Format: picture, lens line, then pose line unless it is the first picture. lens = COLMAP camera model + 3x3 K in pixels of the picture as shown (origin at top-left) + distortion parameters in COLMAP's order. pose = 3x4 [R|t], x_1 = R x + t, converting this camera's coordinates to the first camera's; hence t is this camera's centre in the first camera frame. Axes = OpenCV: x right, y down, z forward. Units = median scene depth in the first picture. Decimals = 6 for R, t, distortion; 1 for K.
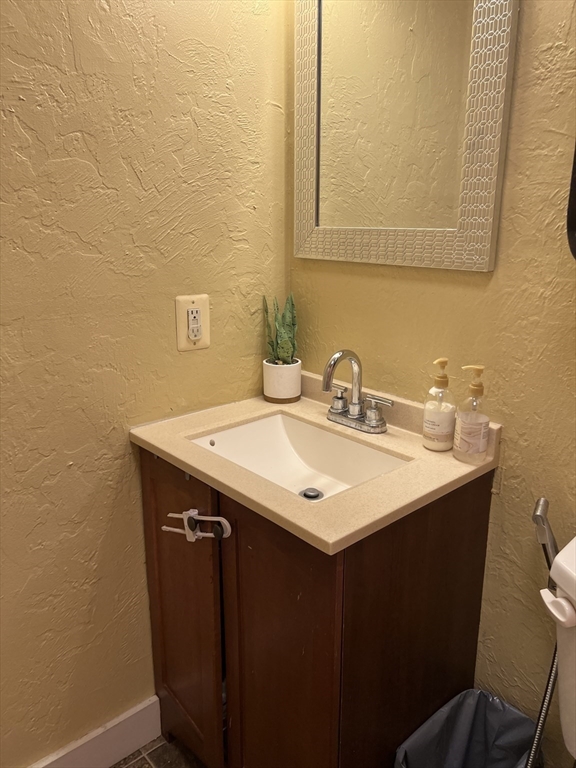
lens RADIAL K [[583.1, 0, 288.0], [0, 583.1, 382.1], [0, 0, 1]] dist [0.068052, -0.073787]
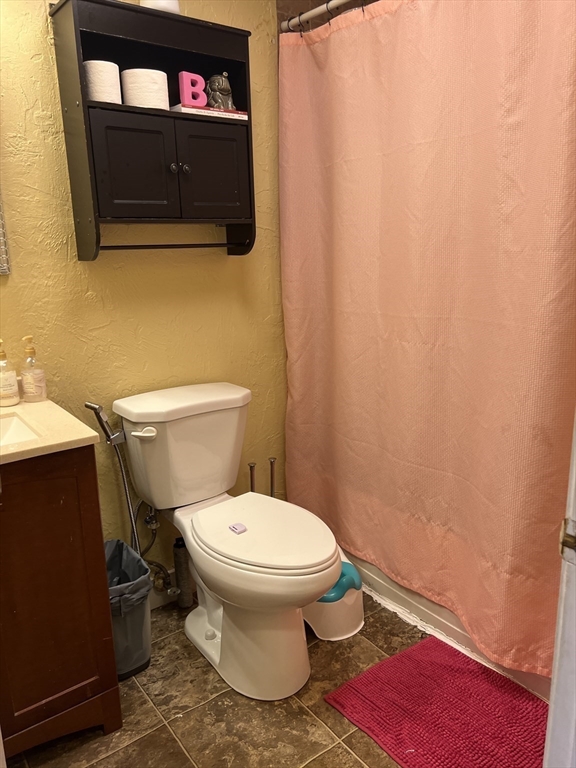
lens RADIAL K [[583.1, 0, 287.7], [0, 583.1, 385.2], [0, 0, 1]] dist [0.068052, -0.073787]
pose [[0.084391, -0.250131, 0.964527, -1.154562], [0.288420, 0.932675, 0.216635, -0.048190], [-0.953778, 0.259907, 0.150852, 0.183636]]
